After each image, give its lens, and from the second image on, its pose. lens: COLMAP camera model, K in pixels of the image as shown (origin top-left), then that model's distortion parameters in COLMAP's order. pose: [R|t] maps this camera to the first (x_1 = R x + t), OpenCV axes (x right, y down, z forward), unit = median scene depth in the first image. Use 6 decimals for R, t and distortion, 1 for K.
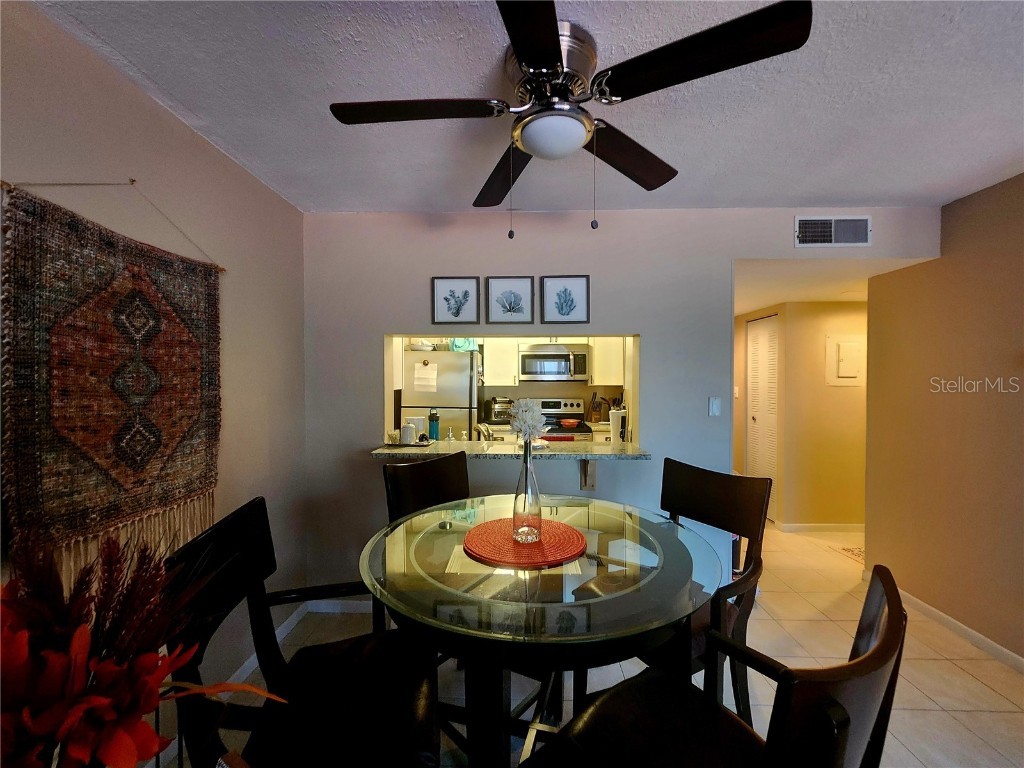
lens RADIAL K [[413.5, 0, 509.9], [0, 413.5, 384.0], [0, 0, 1]] dist [0.001644, 0.000477]
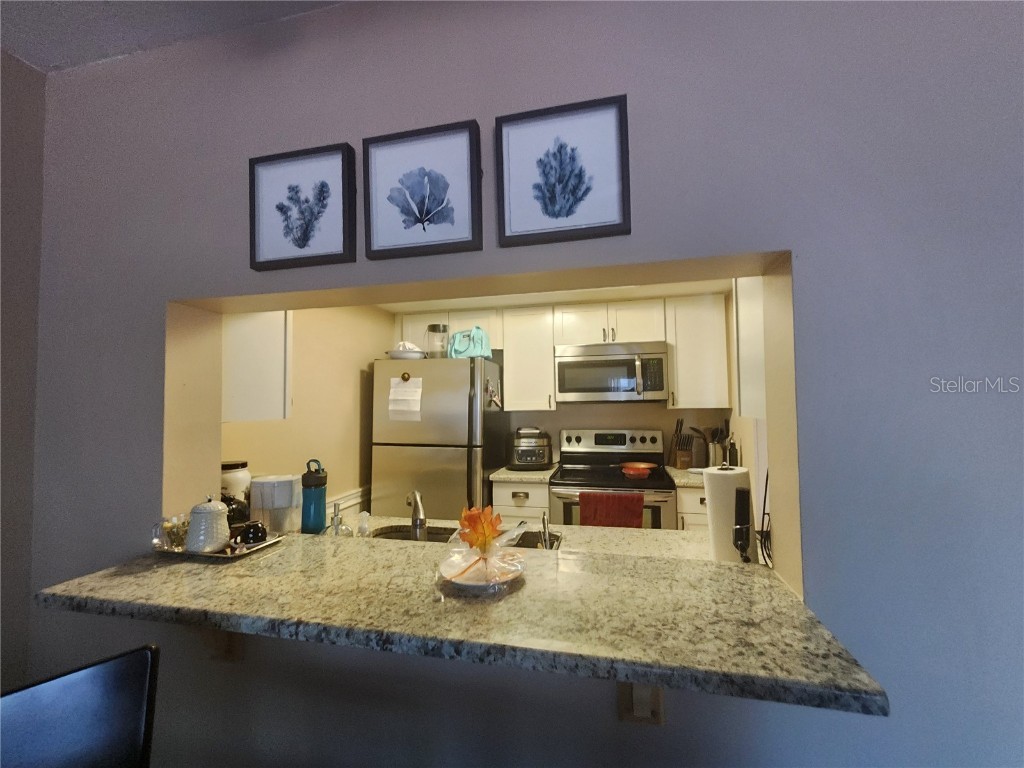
lens RADIAL K [[413.5, 0, 521.5], [0, 413.5, 382.5], [0, 0, 1]] dist [0.001644, 0.000477]
pose [[0.982861, -0.021737, -0.183060, 0.098425], [0.010348, 0.997964, -0.062940, 0.001296], [0.184055, 0.059967, 0.981085, 0.390550]]
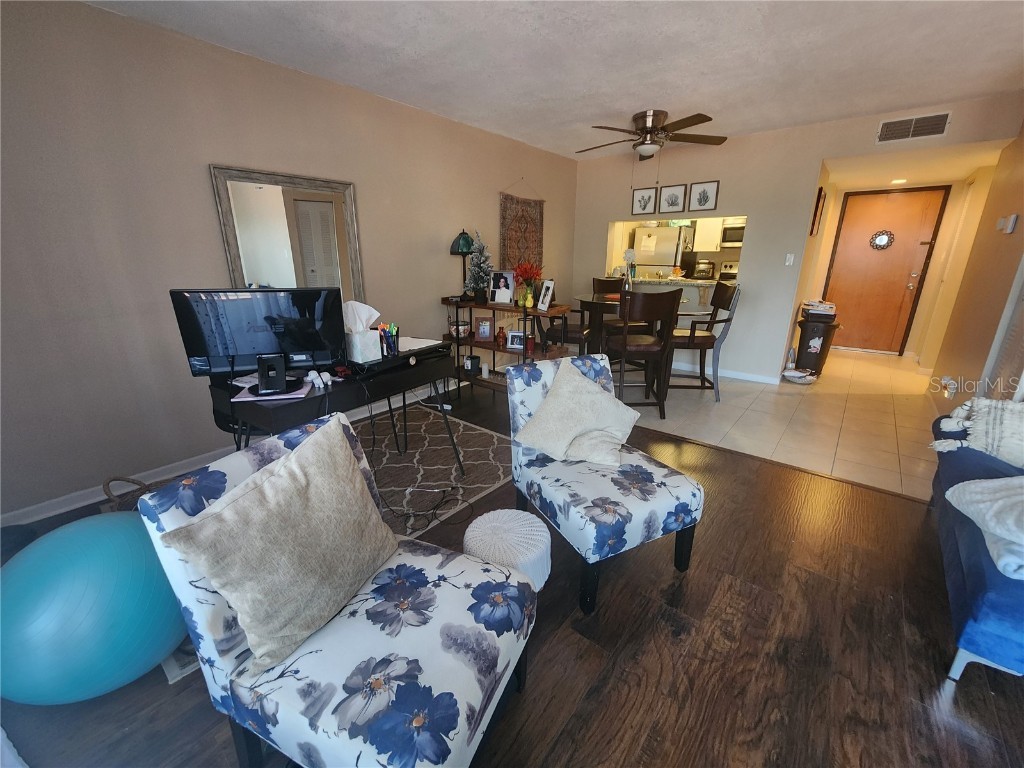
lens RADIAL K [[413.5, 0, 511.4], [0, 413.5, 382.6], [0, 0, 1]] dist [0.001644, 0.000477]
pose [[0.784547, 0.185334, -0.591724, 0.417056], [-0.008070, 0.957258, 0.289124, 0.033572], [0.620017, -0.222056, 0.752509, -0.627599]]
